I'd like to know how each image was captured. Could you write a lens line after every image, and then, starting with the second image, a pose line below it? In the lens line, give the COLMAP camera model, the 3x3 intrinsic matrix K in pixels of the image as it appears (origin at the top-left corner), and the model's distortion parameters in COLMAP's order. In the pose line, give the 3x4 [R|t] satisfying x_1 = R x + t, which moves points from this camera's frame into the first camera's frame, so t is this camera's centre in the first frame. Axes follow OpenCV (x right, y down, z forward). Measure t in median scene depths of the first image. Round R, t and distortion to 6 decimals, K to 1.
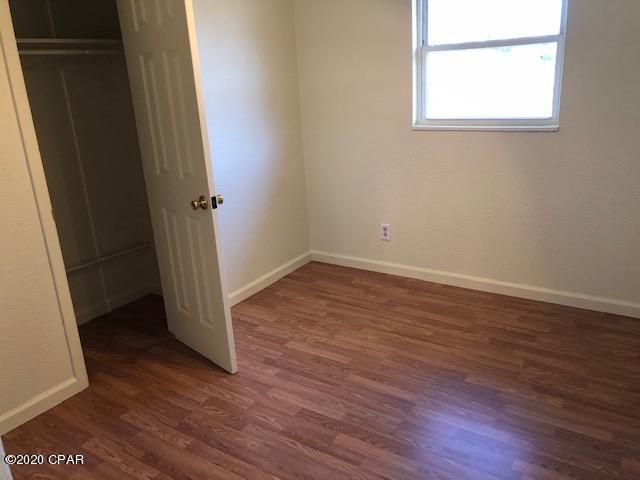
lens RADIAL K [[524.1, 0, 318.2], [0, 524.1, 237.7], [0, 0, 1]] dist [0.026423, -0.002008]
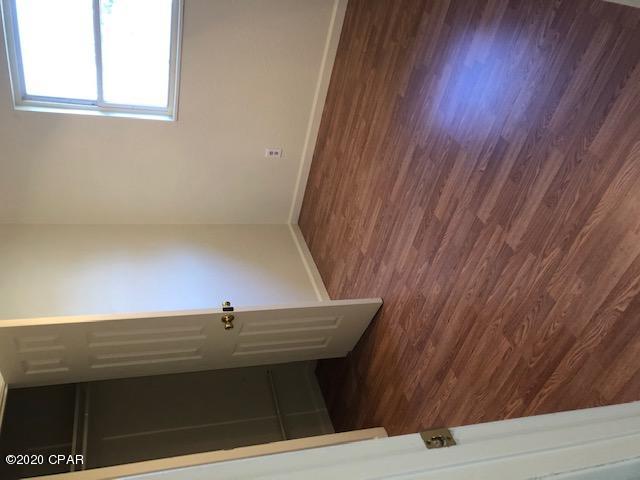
lens RADIAL K [[524.1, 0, 322.0], [0, 524.1, 237.6], [0, 0, 1]] dist [0.026423, -0.002008]
pose [[0.072709, -0.996124, -0.049491, 0.023742], [0.996120, 0.070063, 0.053258, 0.059479], [-0.049584, -0.053172, 0.997354, -0.115925]]
